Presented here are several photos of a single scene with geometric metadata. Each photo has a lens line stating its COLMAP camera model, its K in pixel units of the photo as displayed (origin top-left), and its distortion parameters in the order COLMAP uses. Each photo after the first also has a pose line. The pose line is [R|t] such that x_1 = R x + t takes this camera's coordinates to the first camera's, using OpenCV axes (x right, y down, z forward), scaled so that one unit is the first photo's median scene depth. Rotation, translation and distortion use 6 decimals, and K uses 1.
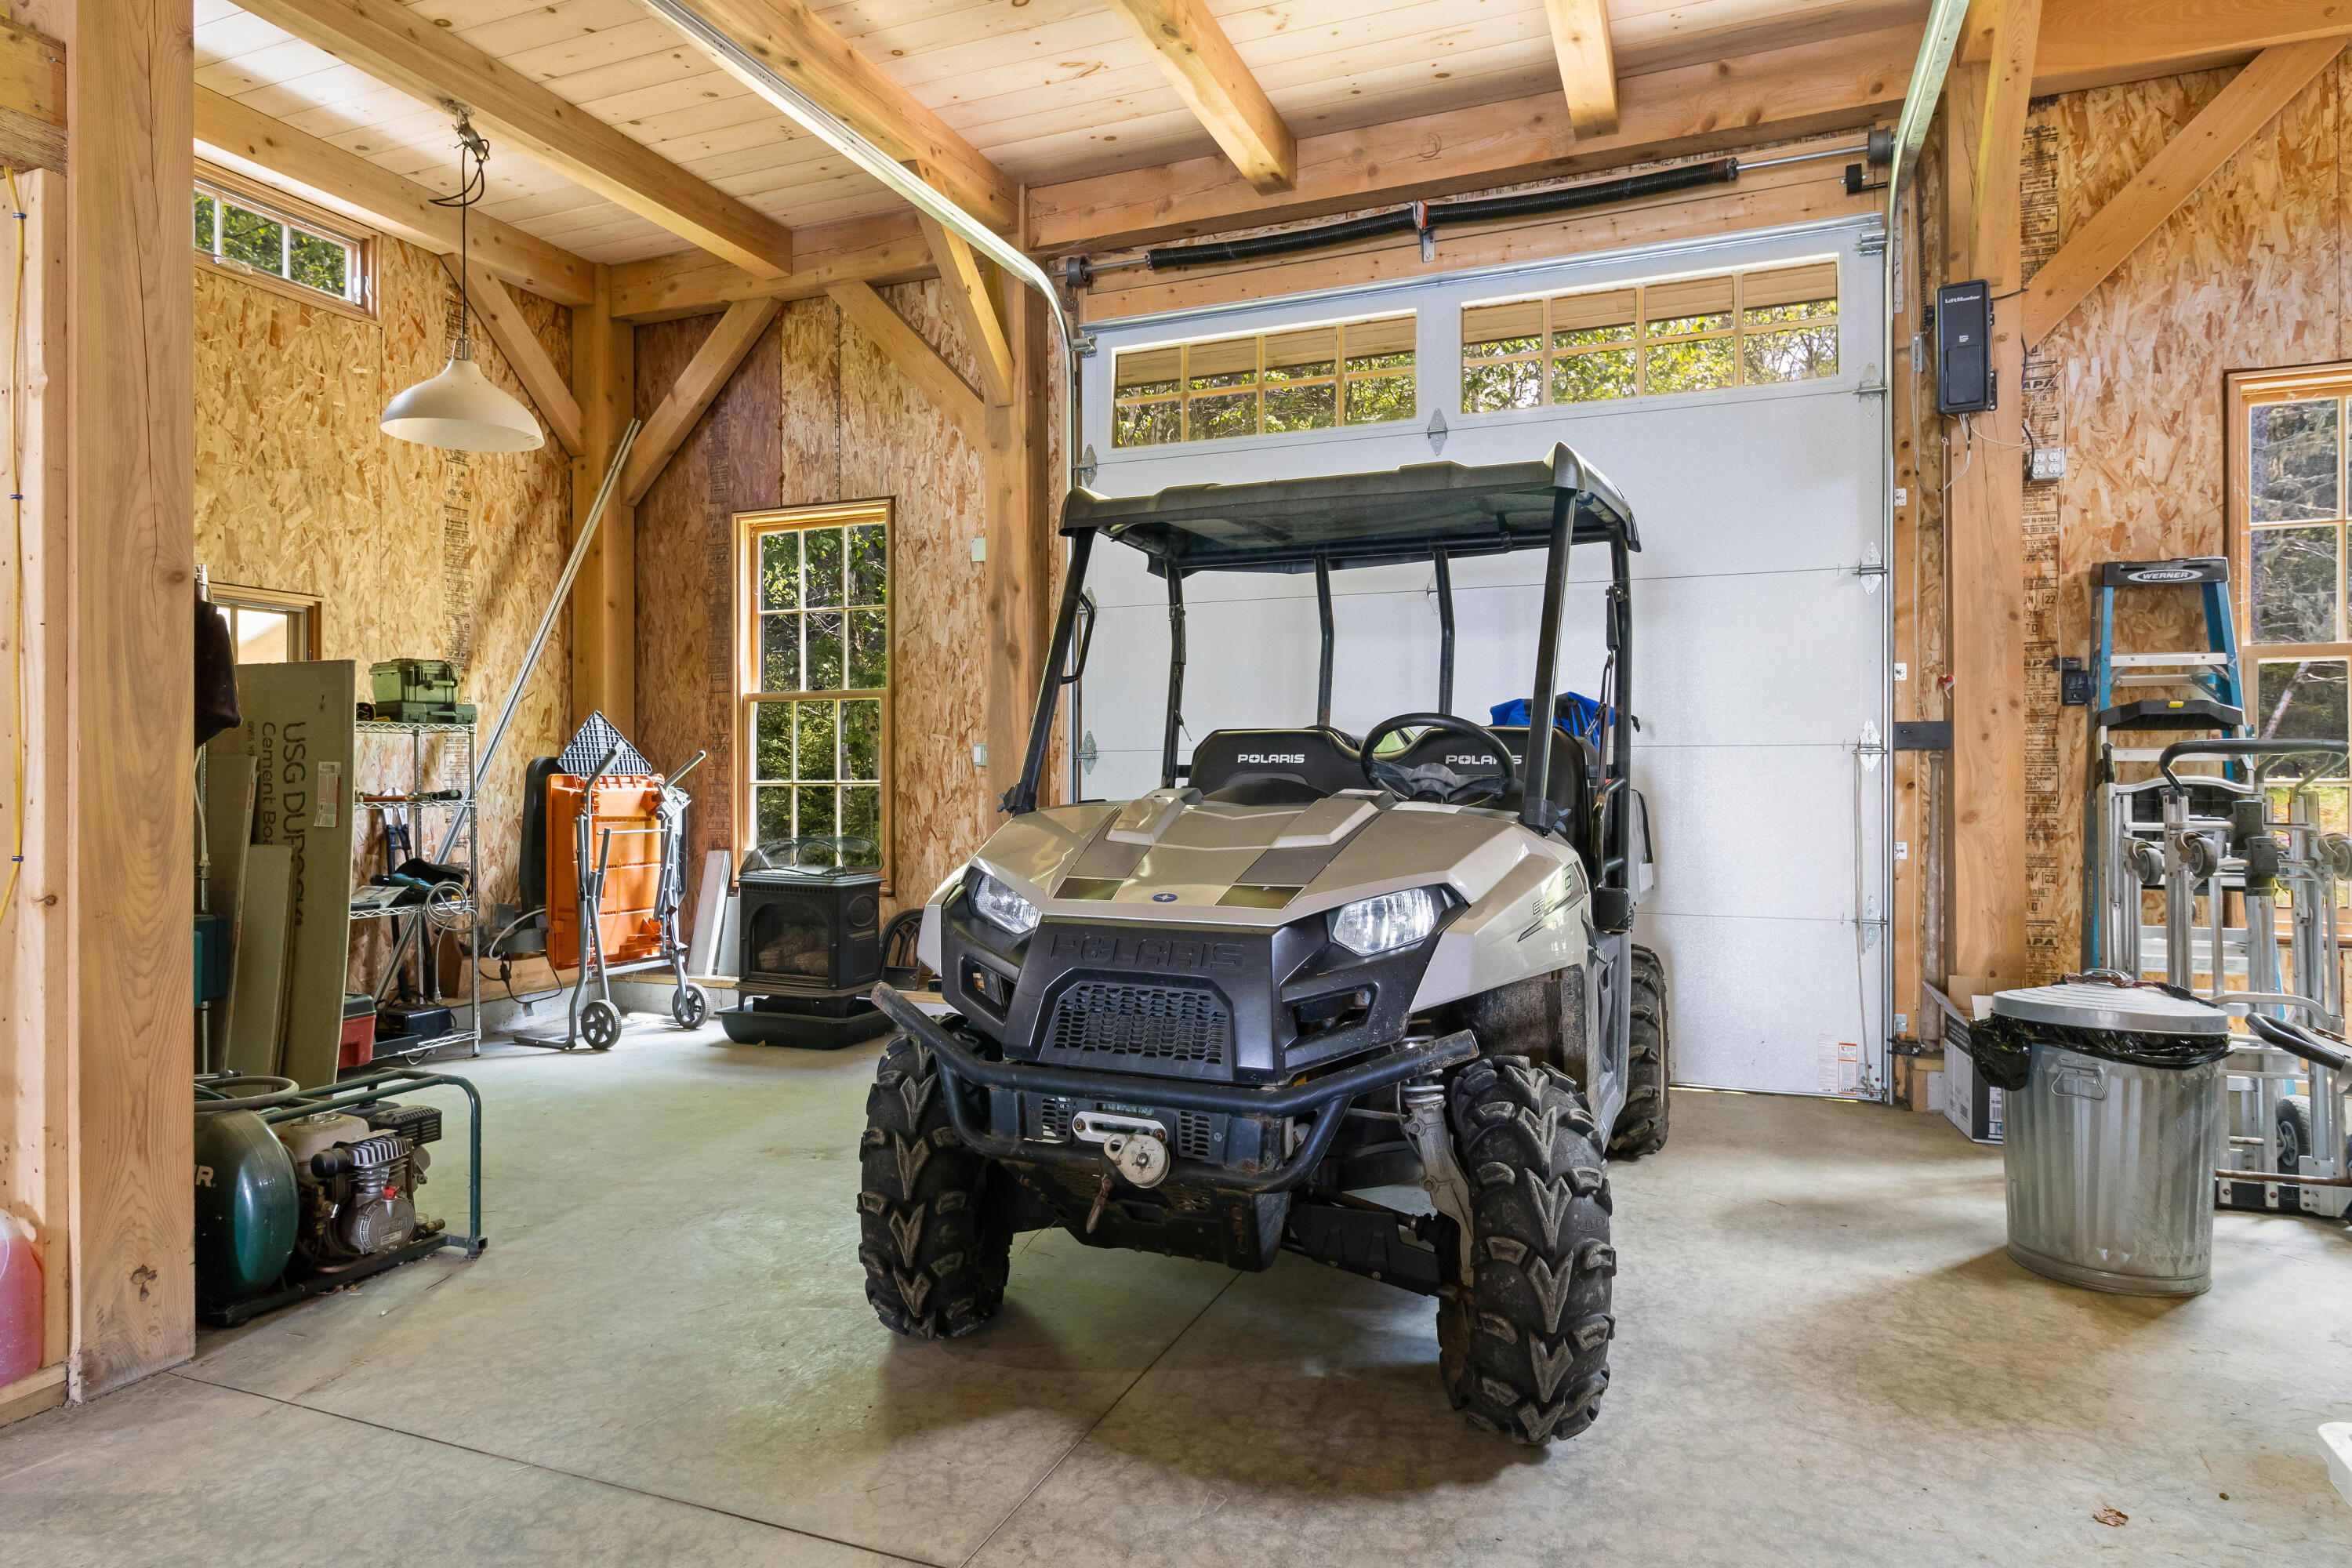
lens RADIAL K [[1362.6, 0, 1174.1], [0, 1362.6, 776.3], [0, 0, 1]] dist [0.000377, -0.000211]
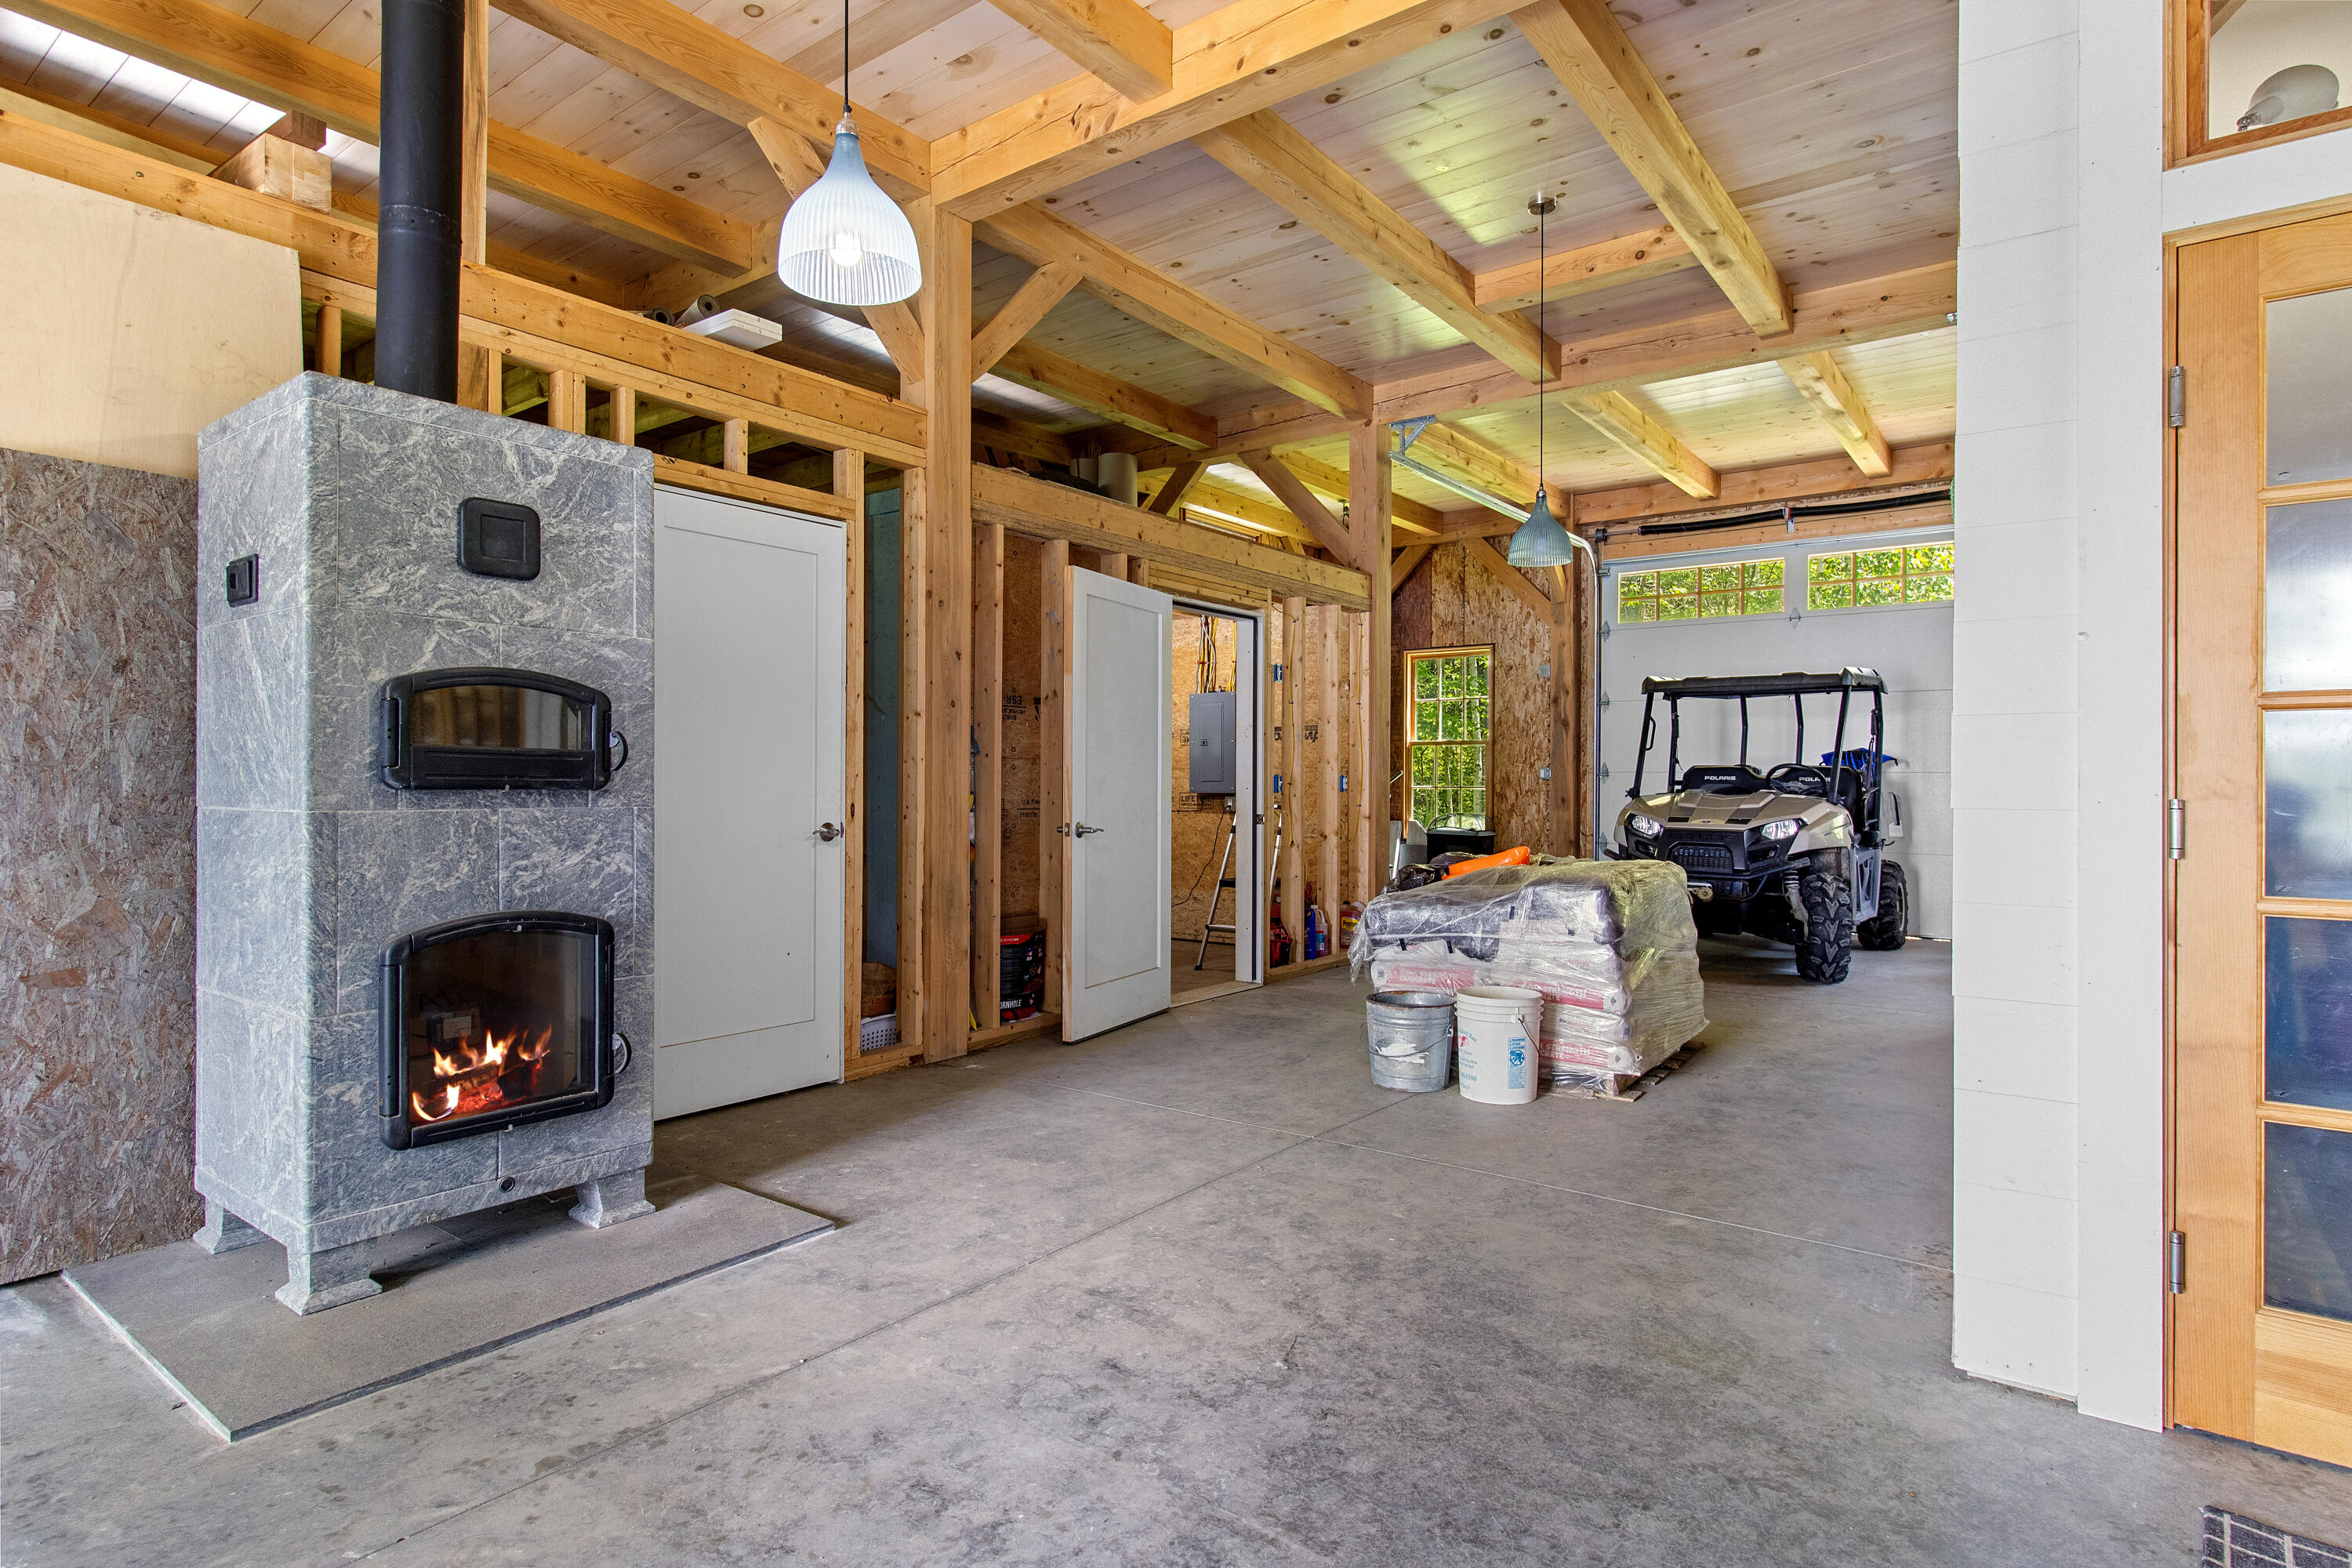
lens RADIAL K [[1236.7, 0, 1174.4], [0, 1236.7, 786.4], [0, 0, 1]] dist [-0.002280, -0.000255]
pose [[0.964896, 0.007198, -0.262533, -0.223201], [-0.006705, 0.999974, 0.002772, 0.001944], [0.262546, -0.000915, 0.964919, -1.068288]]
